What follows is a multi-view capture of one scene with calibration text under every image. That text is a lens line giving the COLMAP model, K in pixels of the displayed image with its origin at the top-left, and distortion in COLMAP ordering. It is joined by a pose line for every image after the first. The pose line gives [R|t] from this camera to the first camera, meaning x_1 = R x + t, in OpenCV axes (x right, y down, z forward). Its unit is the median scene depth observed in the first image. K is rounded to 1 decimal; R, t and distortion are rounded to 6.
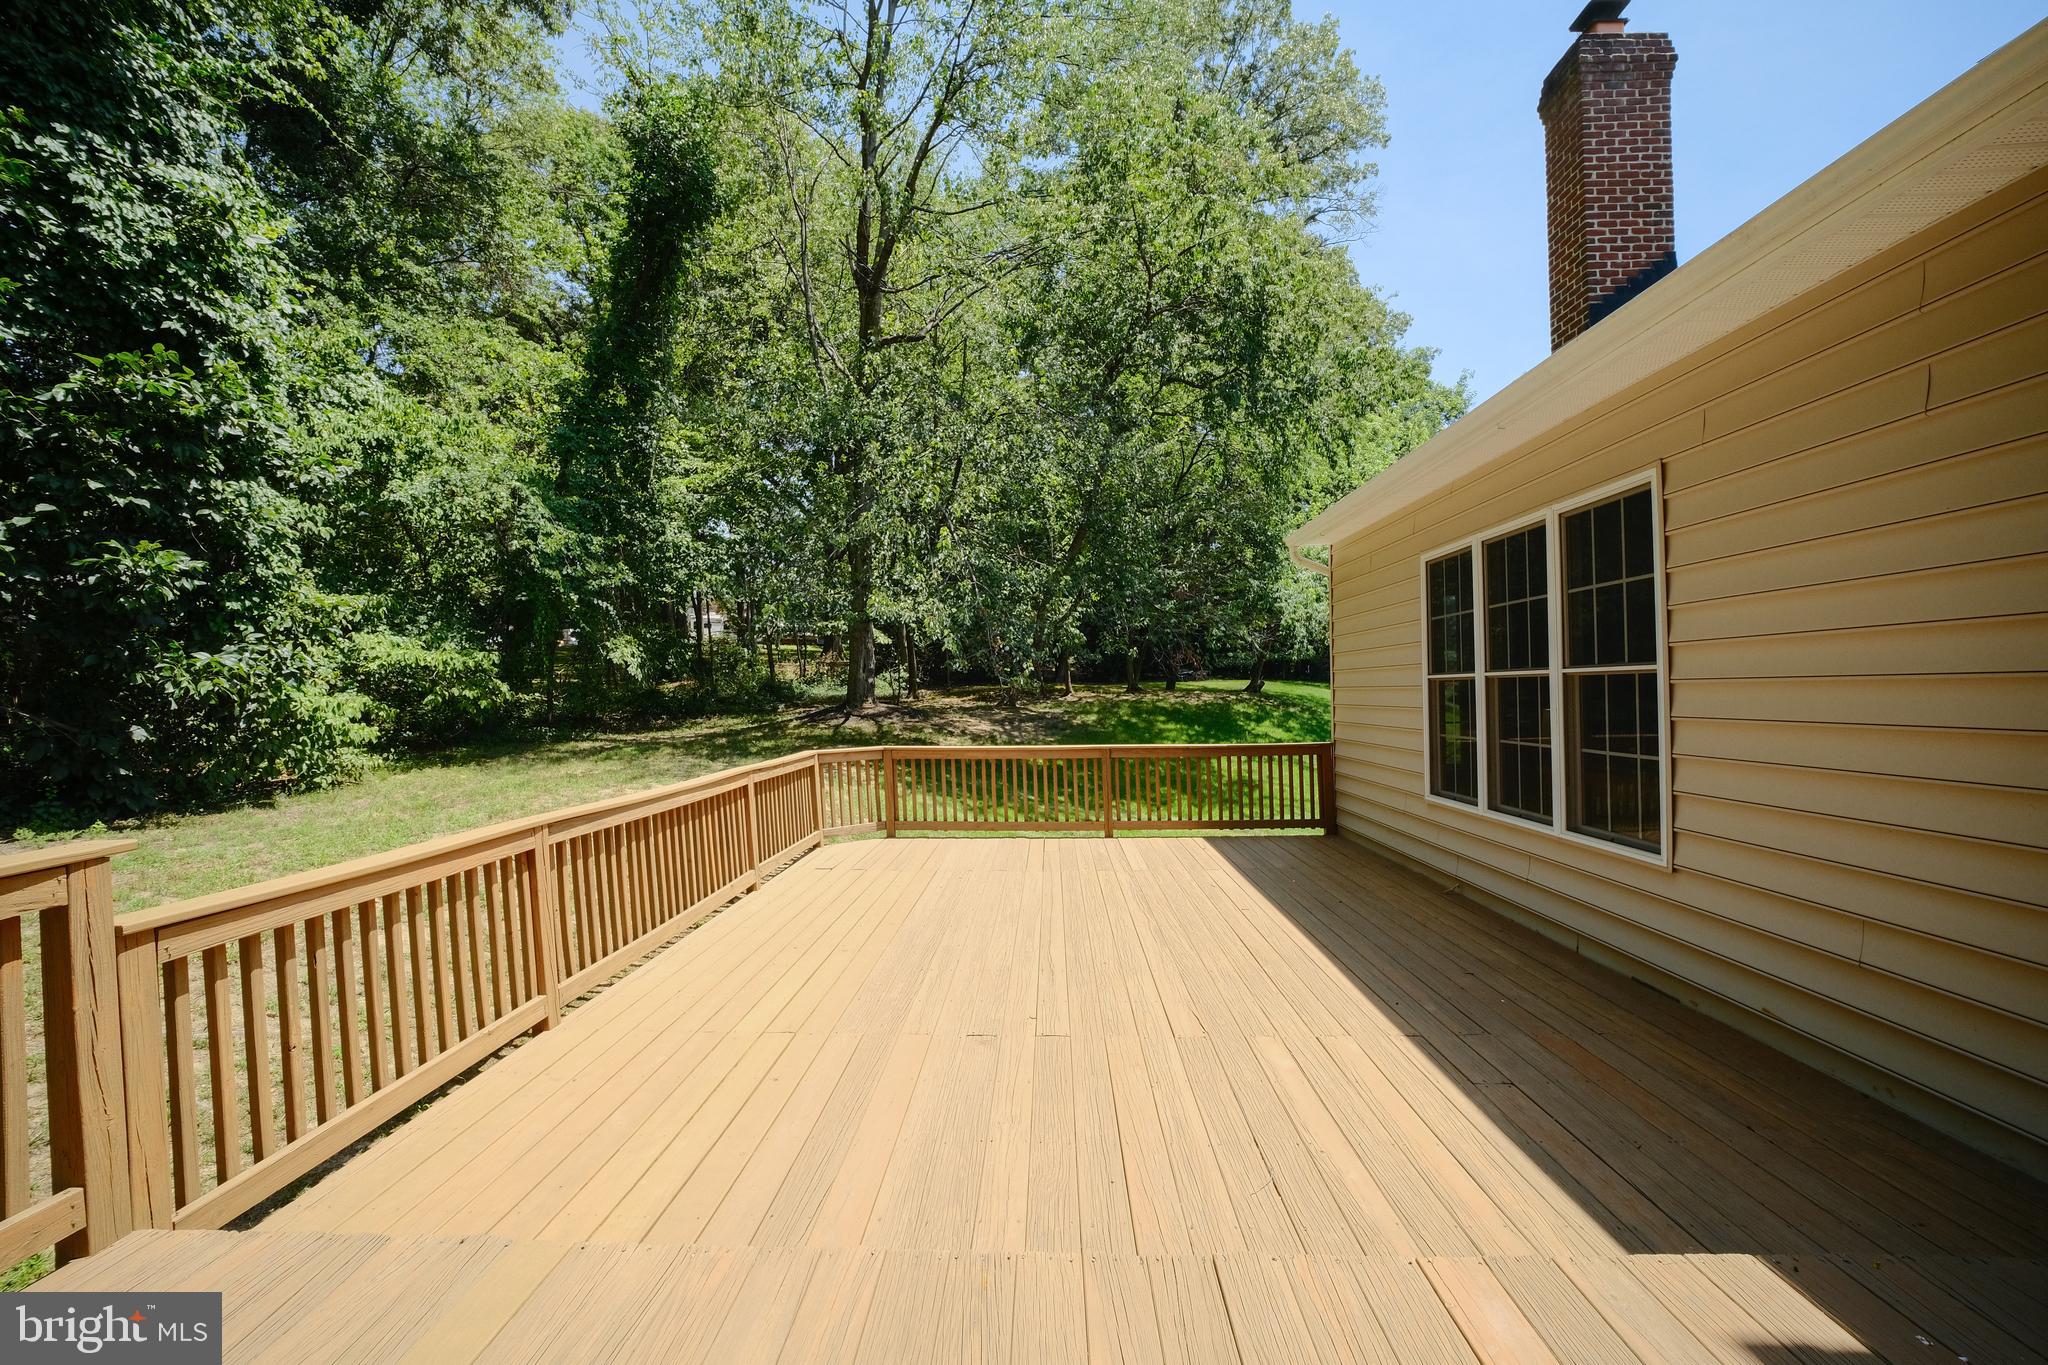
lens RADIAL K [[825.9, 0, 1020.8], [0, 825.9, 686.9], [0, 0, 1]] dist [-0.015420, 0.003760]
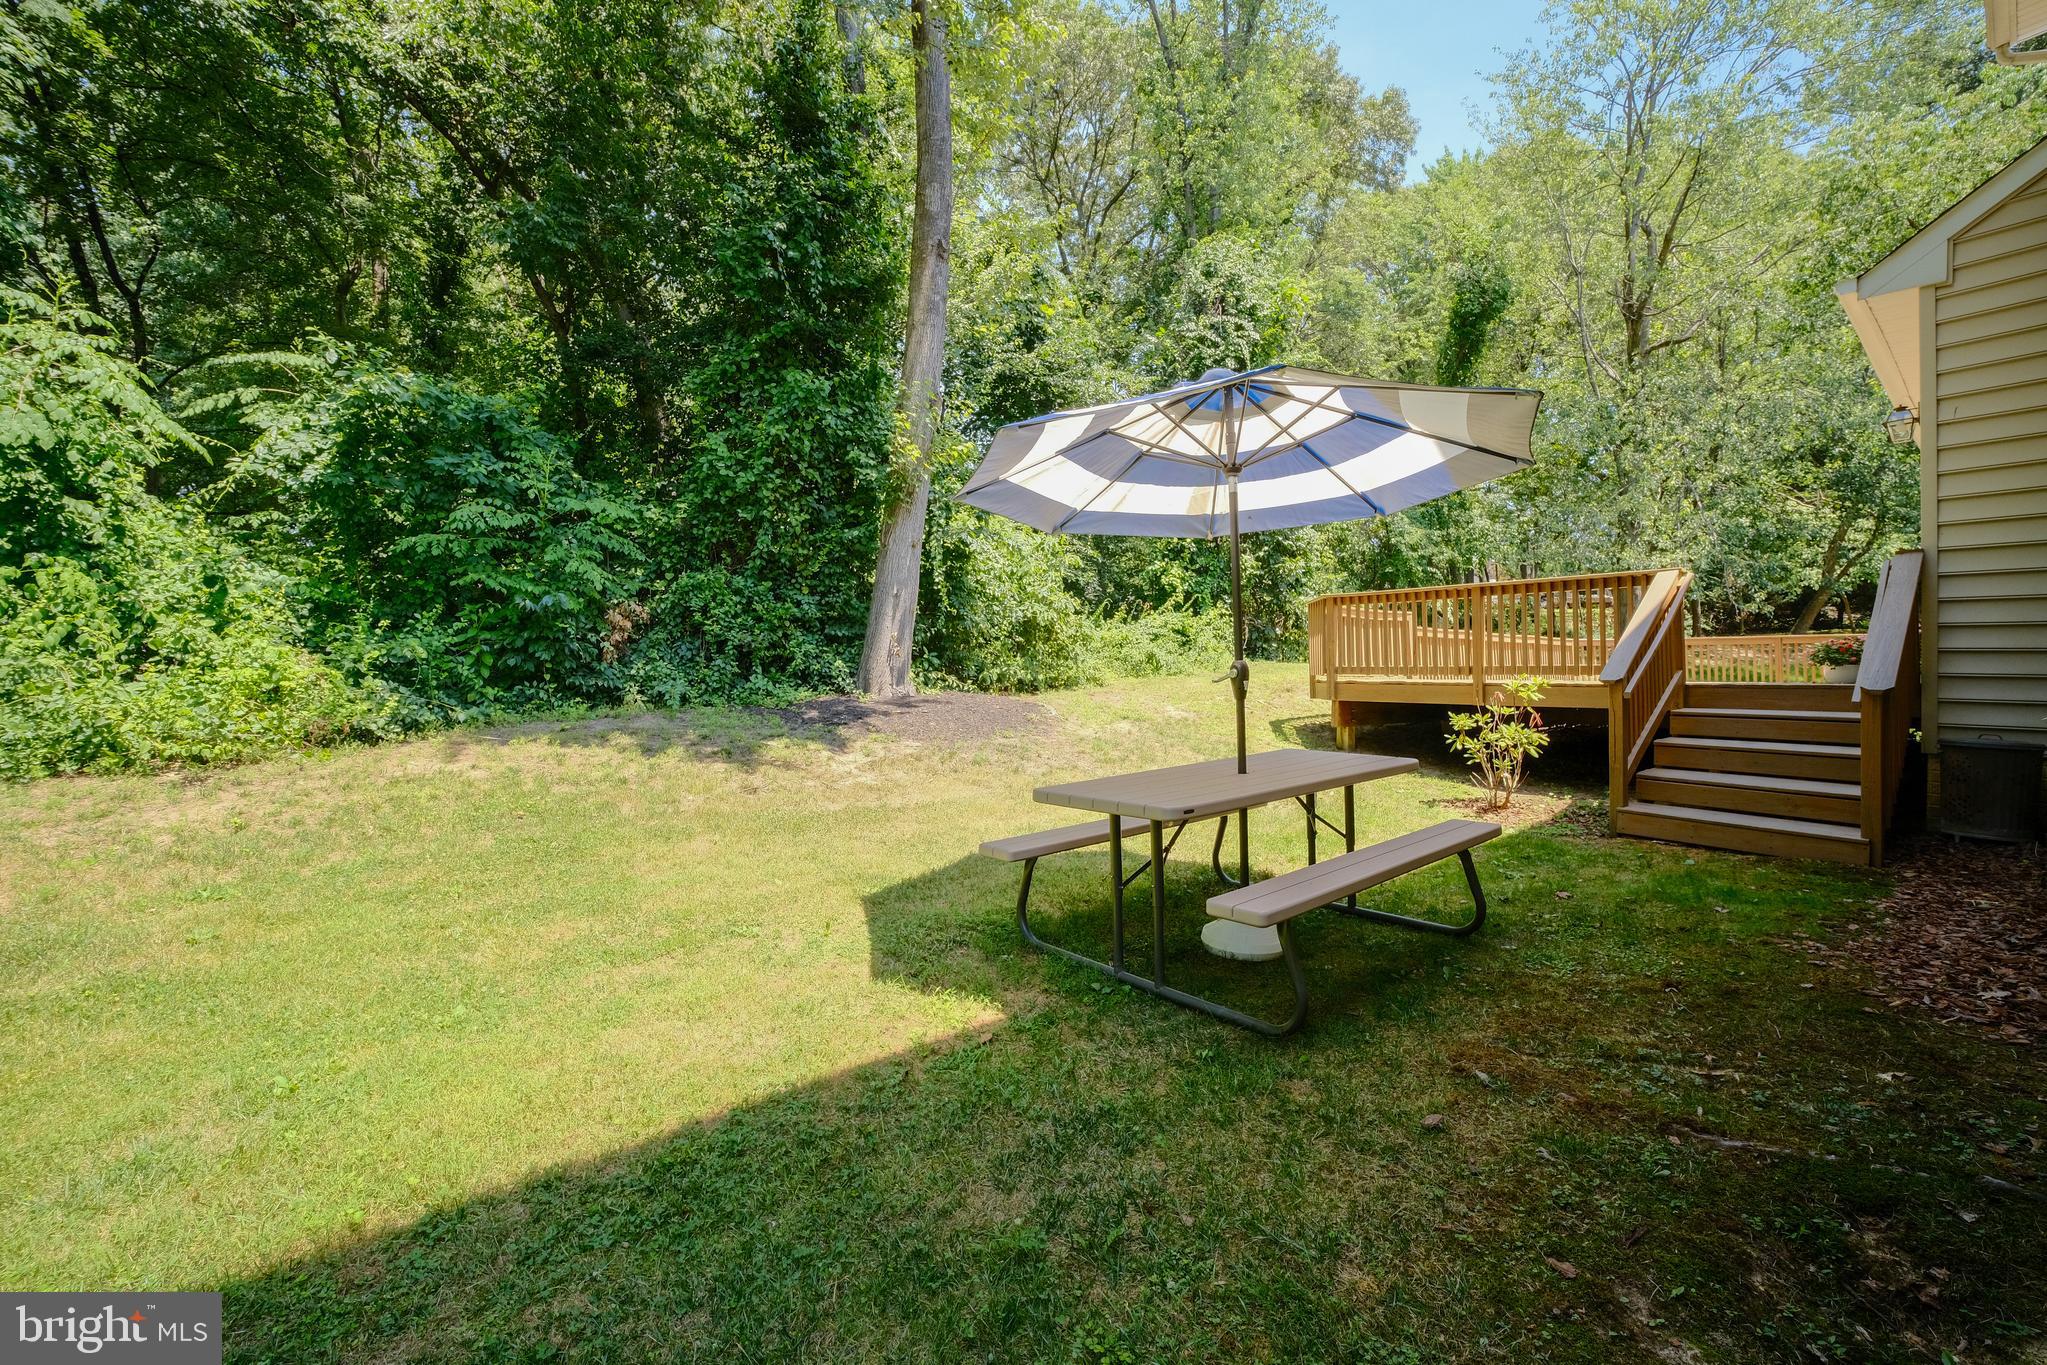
lens RADIAL K [[825.5, 0, 1070.2], [0, 825.5, 663.6], [0, 0, 1]] dist [-0.015420, 0.003760]
pose [[0.674976, 0.015403, -0.737679, 0.404560], [-0.007026, 0.999871, 0.014449, 0.125478], [0.737807, -0.004569, 0.674997, -1.232515]]
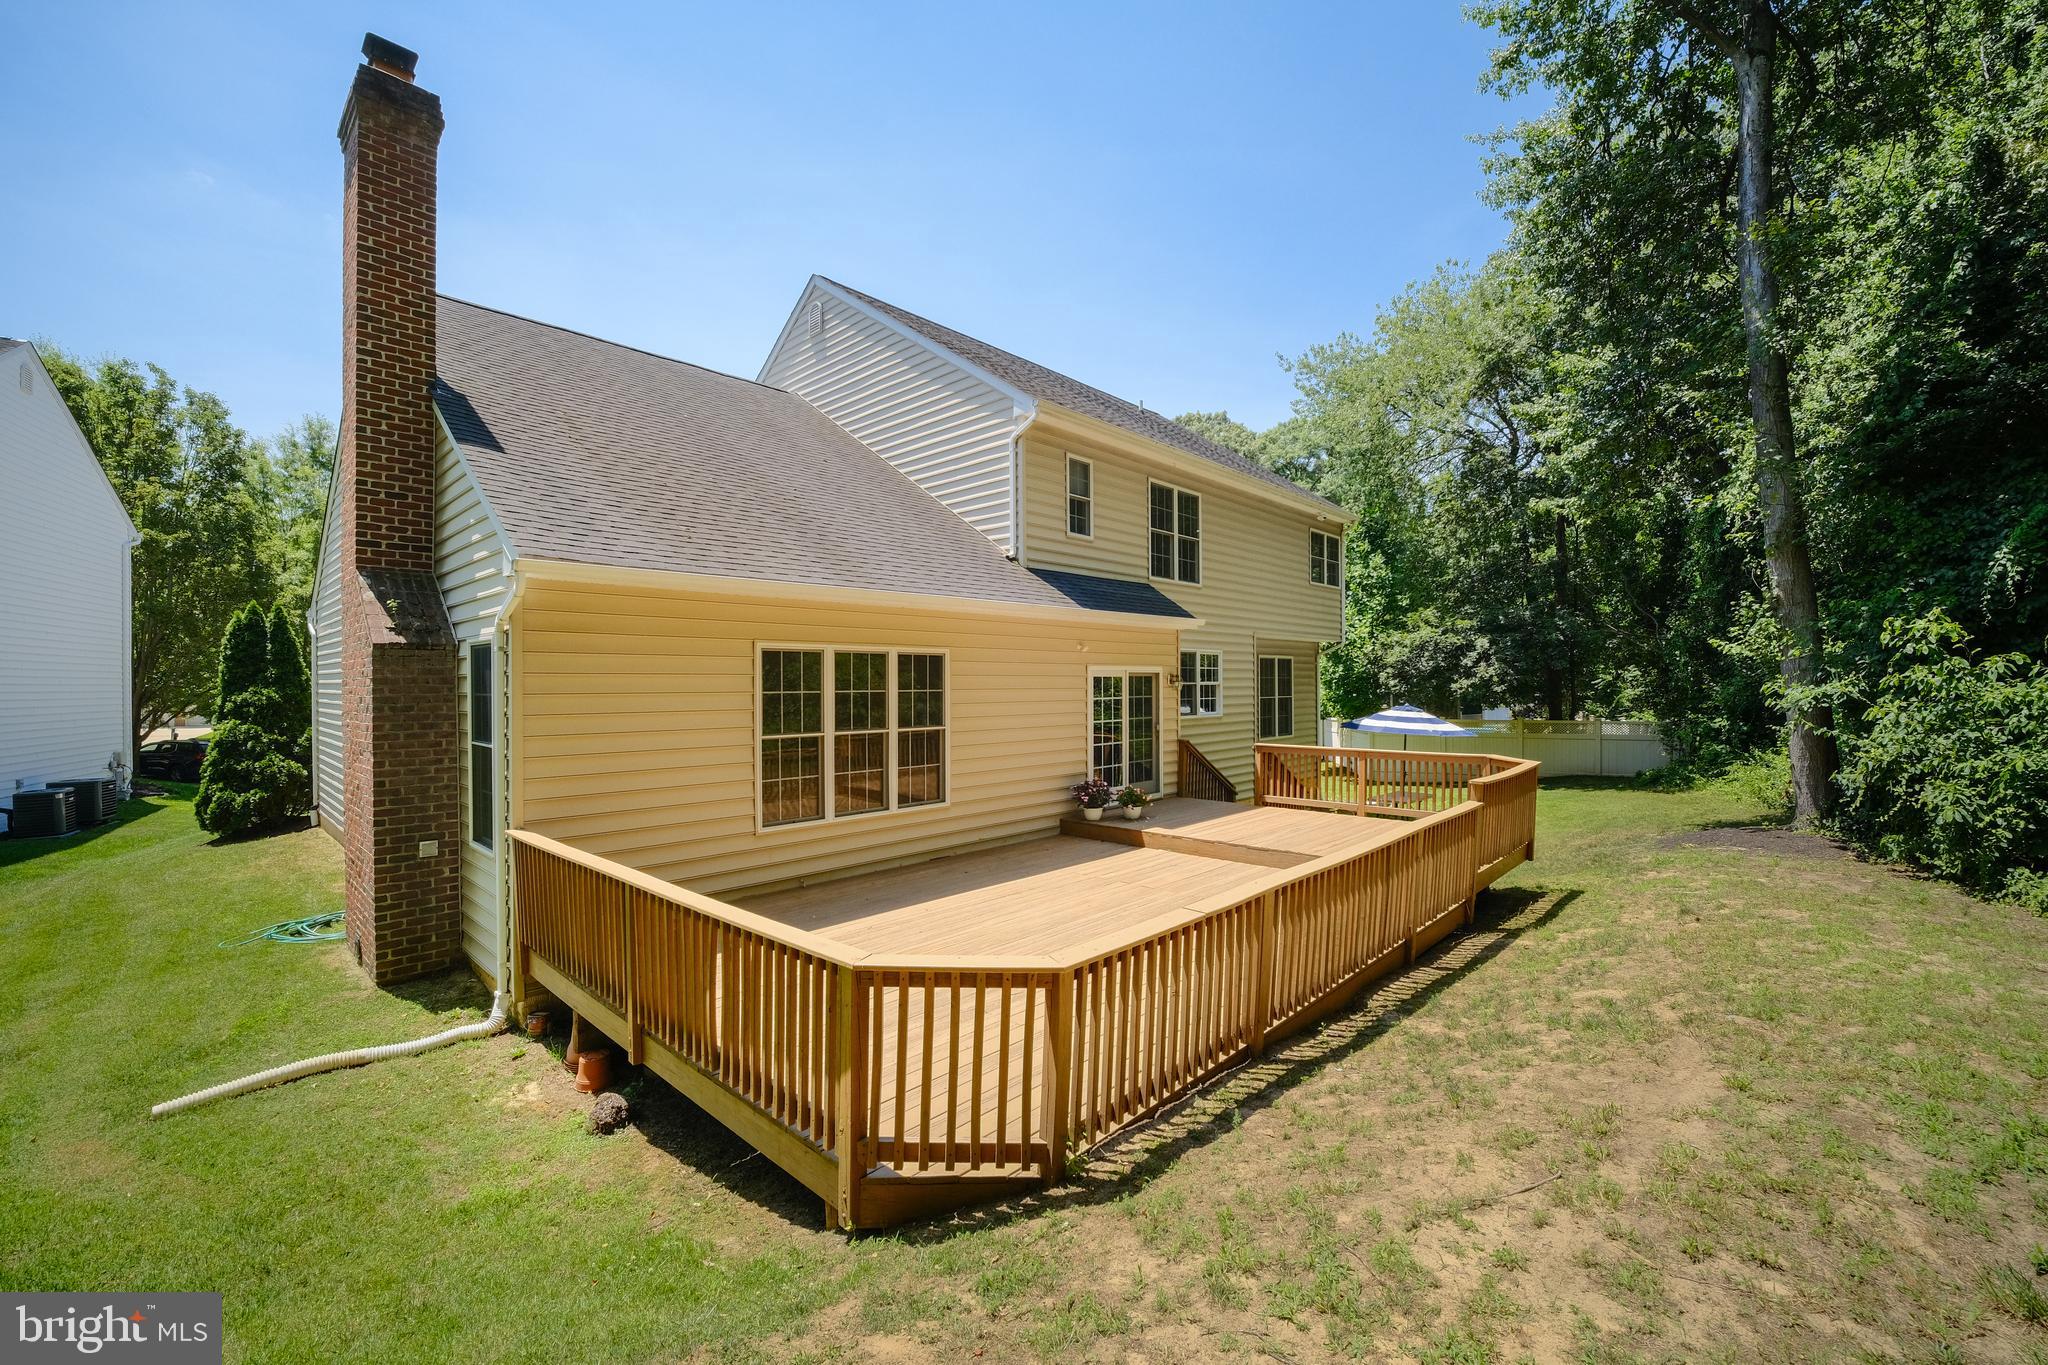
lens RADIAL K [[825.9, 0, 1015.2], [0, 825.9, 680.7], [0, 0, 1]] dist [-0.015420, 0.003760]
pose [[-0.745971, 0.019831, 0.665684, -0.581595], [0.009514, 0.999772, -0.019122, -0.062852], [-0.665911, -0.007931, -0.745989, 1.487828]]
